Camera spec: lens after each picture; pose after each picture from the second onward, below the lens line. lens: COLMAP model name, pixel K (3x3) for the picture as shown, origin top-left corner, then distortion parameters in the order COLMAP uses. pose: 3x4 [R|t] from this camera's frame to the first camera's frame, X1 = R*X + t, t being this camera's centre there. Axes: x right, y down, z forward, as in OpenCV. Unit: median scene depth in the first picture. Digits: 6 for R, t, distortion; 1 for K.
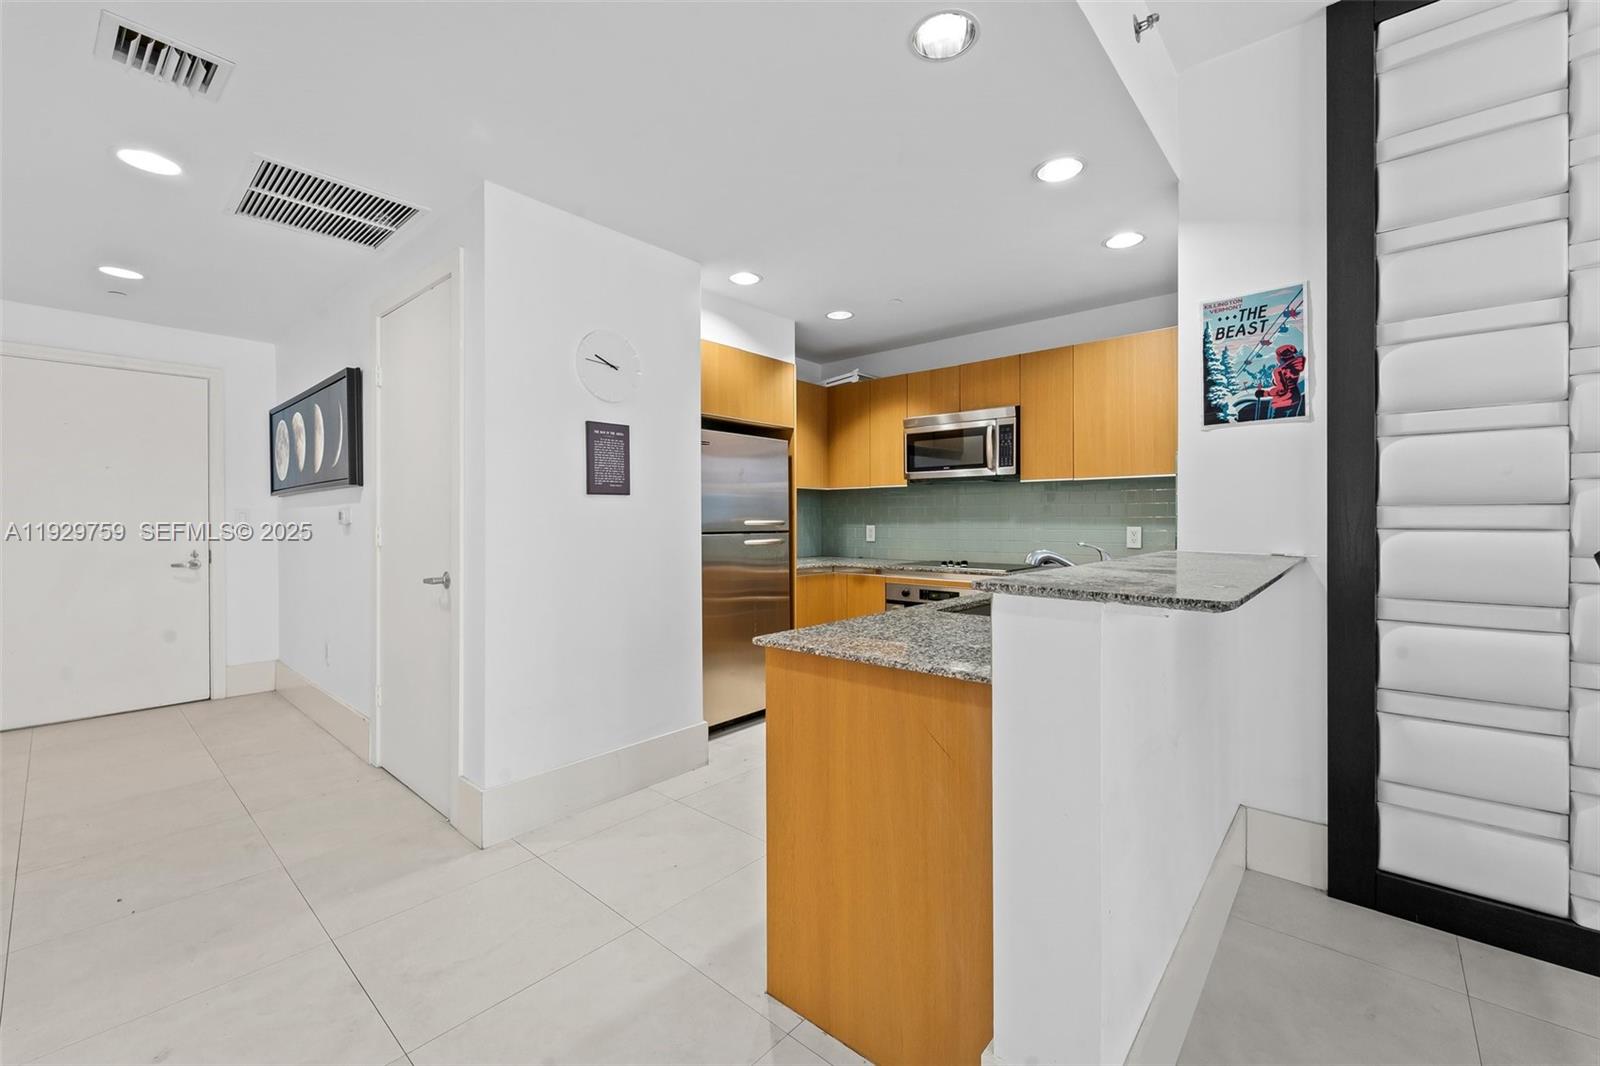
lens RADIAL K [[665.3, 0, 788.3], [0, 665.3, 520.3], [0, 0, 1]] dist [0.002189, -0.002500]
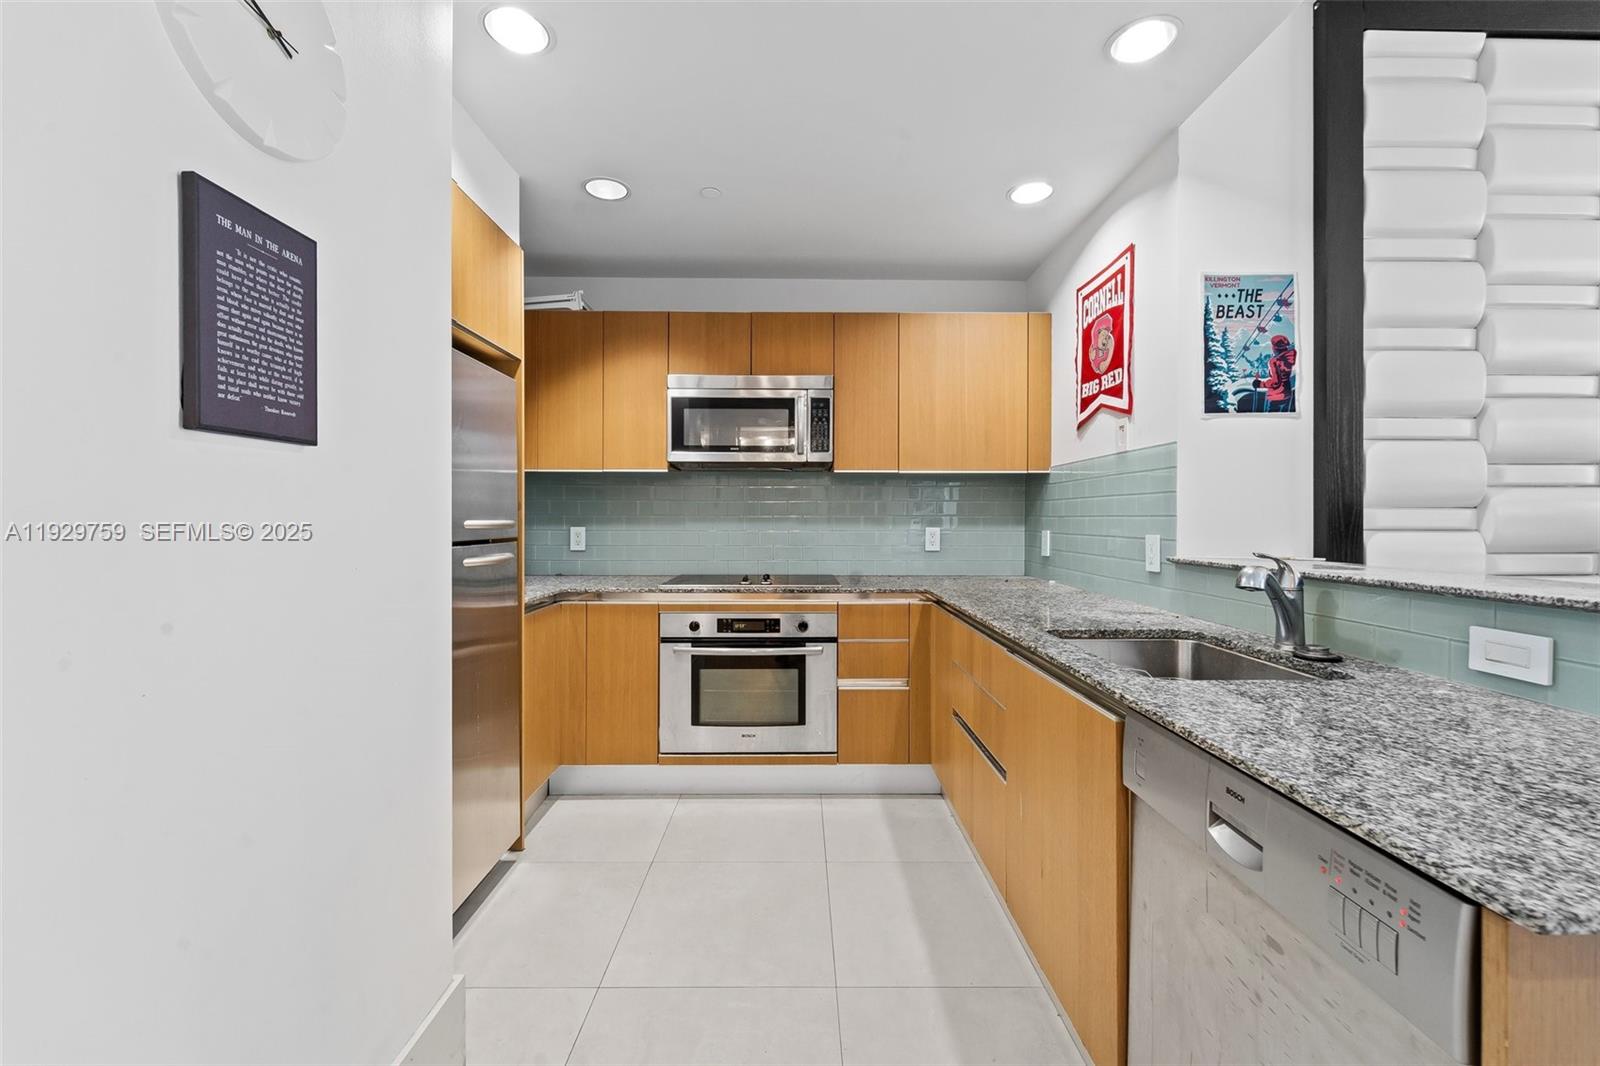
lens RADIAL K [[665.3, 0, 814.3], [0, 665.3, 511.6], [0, 0, 1]] dist [0.002189, -0.002500]
pose [[0.732269, 0.010485, 0.680934, -0.345051], [-0.002545, 0.999917, -0.012660, -0.000405], [-0.681010, 0.007538, 0.732235, 0.704211]]
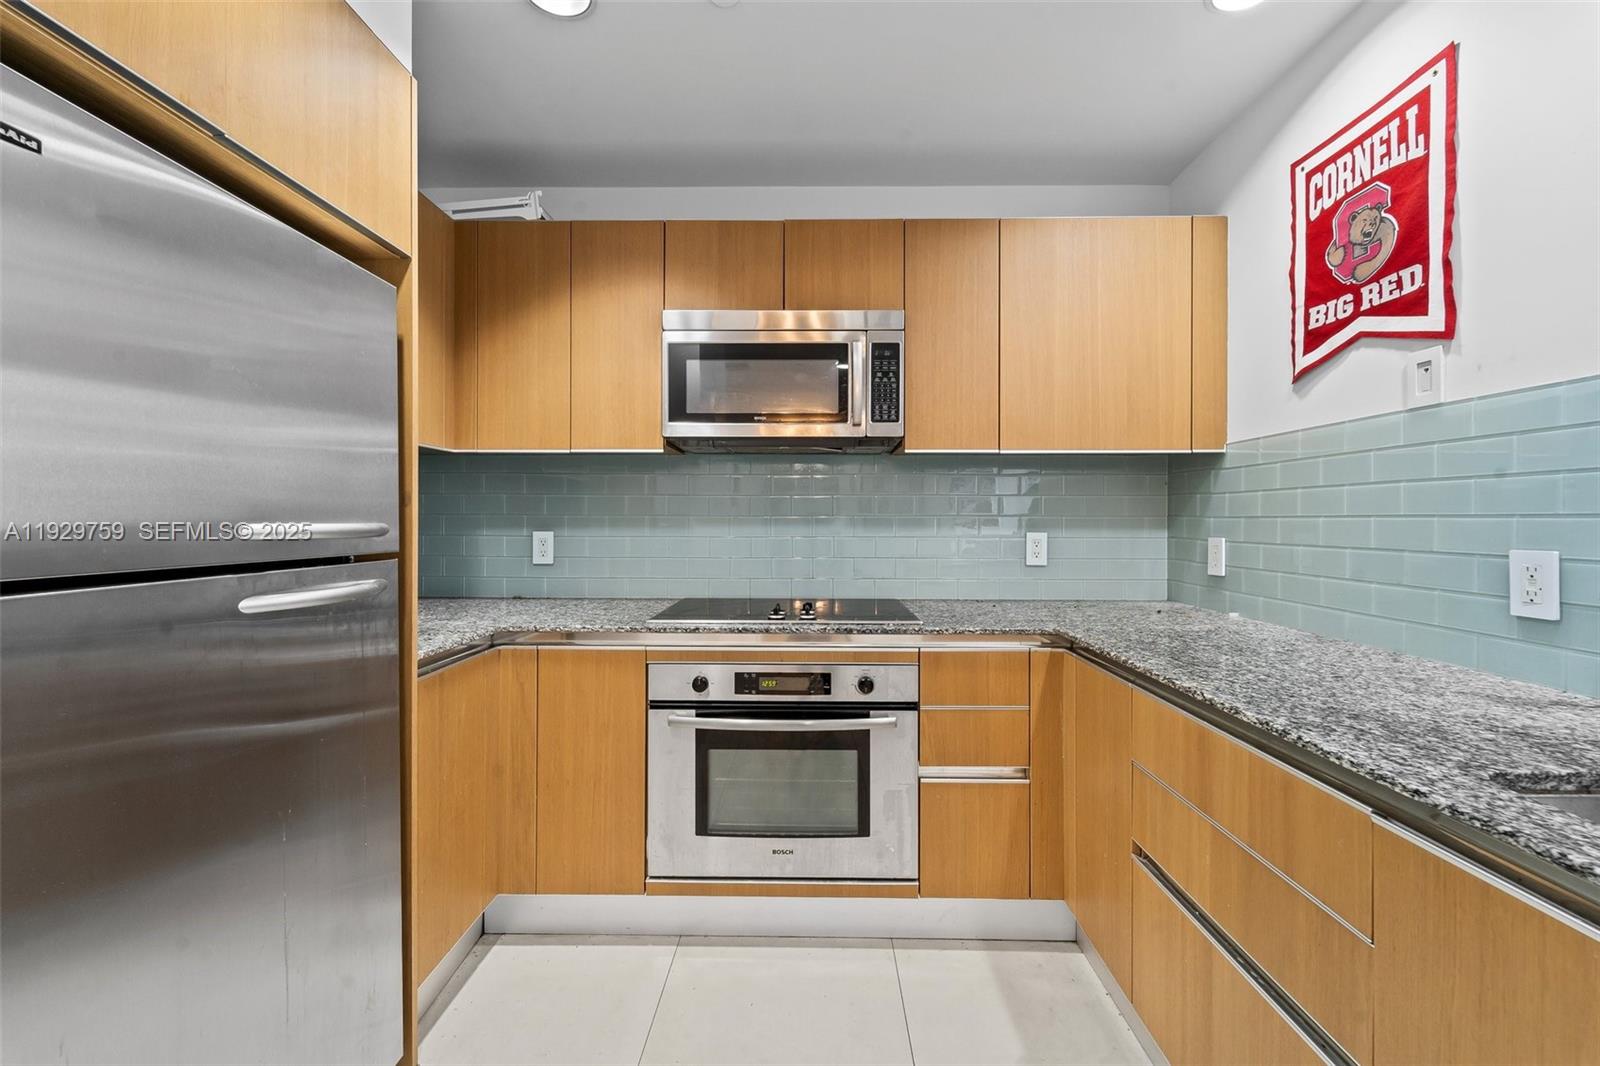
lens RADIAL K [[665.3, 0, 817.8], [0, 665.3, 516.9], [0, 0, 1]] dist [0.002189, -0.002500]
pose [[0.746381, 0.006581, 0.665486, -0.111868], [-0.002816, 0.999973, -0.006732, -0.001139], [-0.665513, 0.003150, 0.746380, 1.042099]]
